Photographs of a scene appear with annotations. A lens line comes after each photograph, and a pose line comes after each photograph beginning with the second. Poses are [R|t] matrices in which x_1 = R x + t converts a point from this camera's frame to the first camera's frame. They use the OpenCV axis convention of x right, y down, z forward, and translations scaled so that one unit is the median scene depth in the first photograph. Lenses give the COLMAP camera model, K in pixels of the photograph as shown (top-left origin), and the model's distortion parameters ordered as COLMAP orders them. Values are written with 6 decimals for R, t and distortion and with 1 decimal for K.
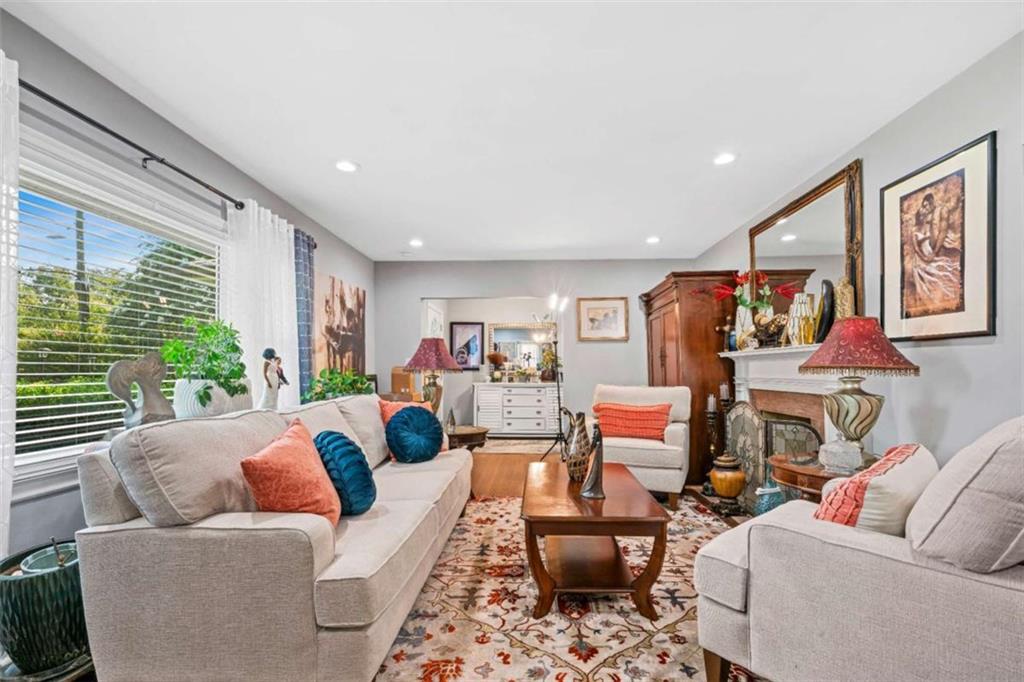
lens RADIAL K [[442.3, 0, 524.3], [0, 442.3, 369.0], [0, 0, 1]] dist [0.001263, -0.000018]
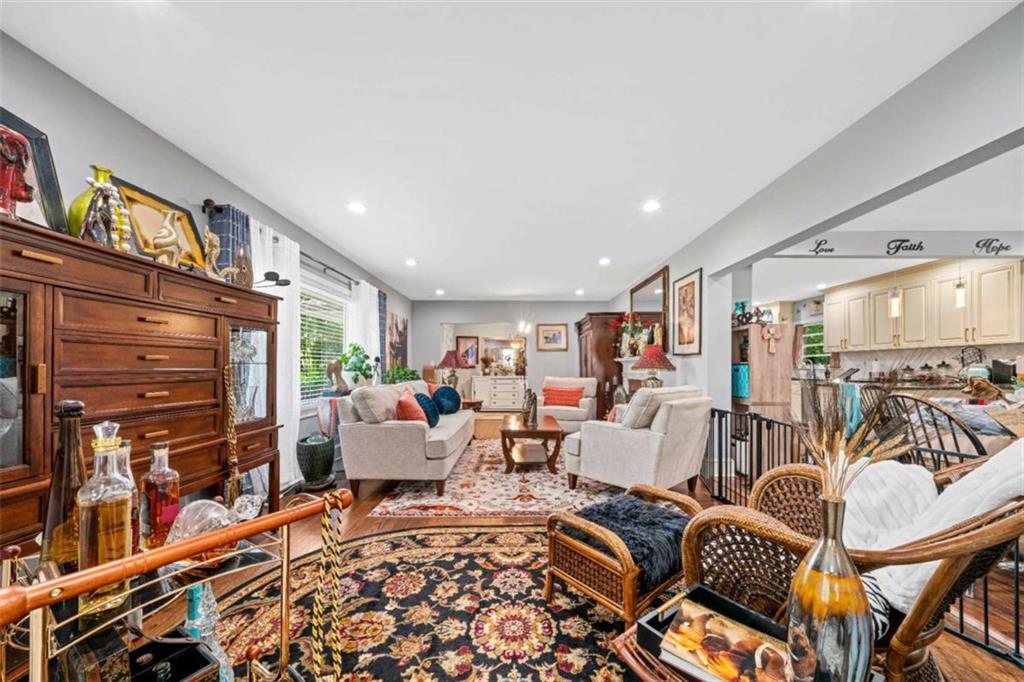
lens RADIAL K [[350.0, 0, 515.7], [0, 350.0, 366.7], [0, 0, 1]] dist [-0.001174, -0.000046]
pose [[0.999668, 0.005210, 0.025226, 0.019271], [-0.005183, 0.999986, -0.001111, -0.001823], [-0.025231, 0.000980, 0.999681, -0.568053]]
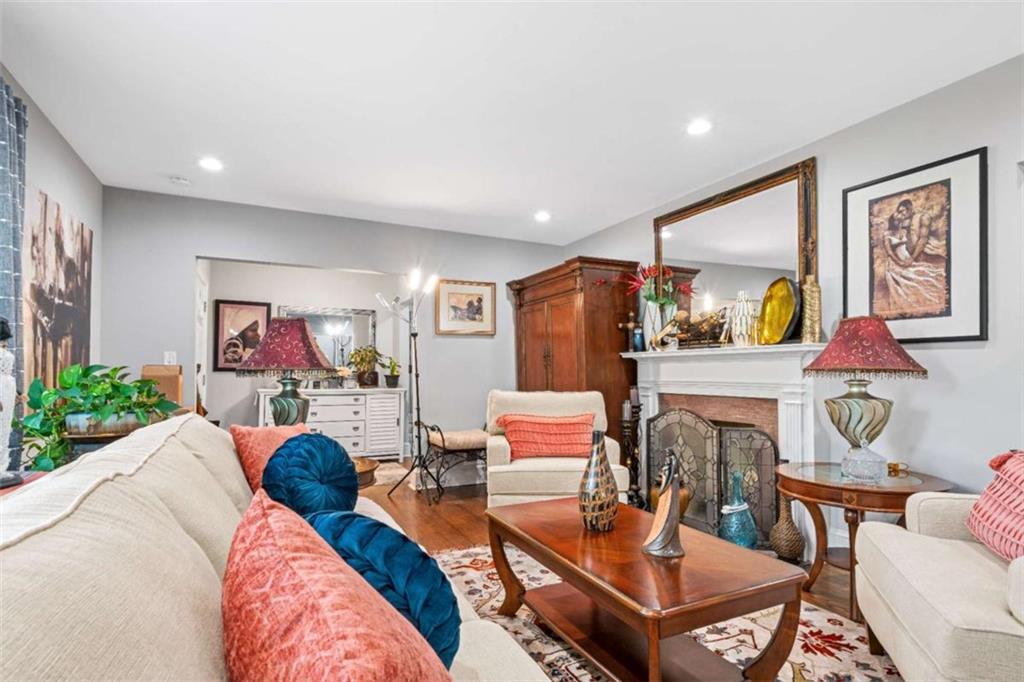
lens RADIAL K [[502.1, 0, 512.1], [0, 502.1, 362.8], [0, 0, 1]] dist [0.001886, 0.000483]
pose [[0.883984, 0.012524, 0.467350, -0.331390], [-0.004858, 0.999833, -0.017603, 0.003174], [-0.467492, 0.013291, 0.883897, 0.318965]]
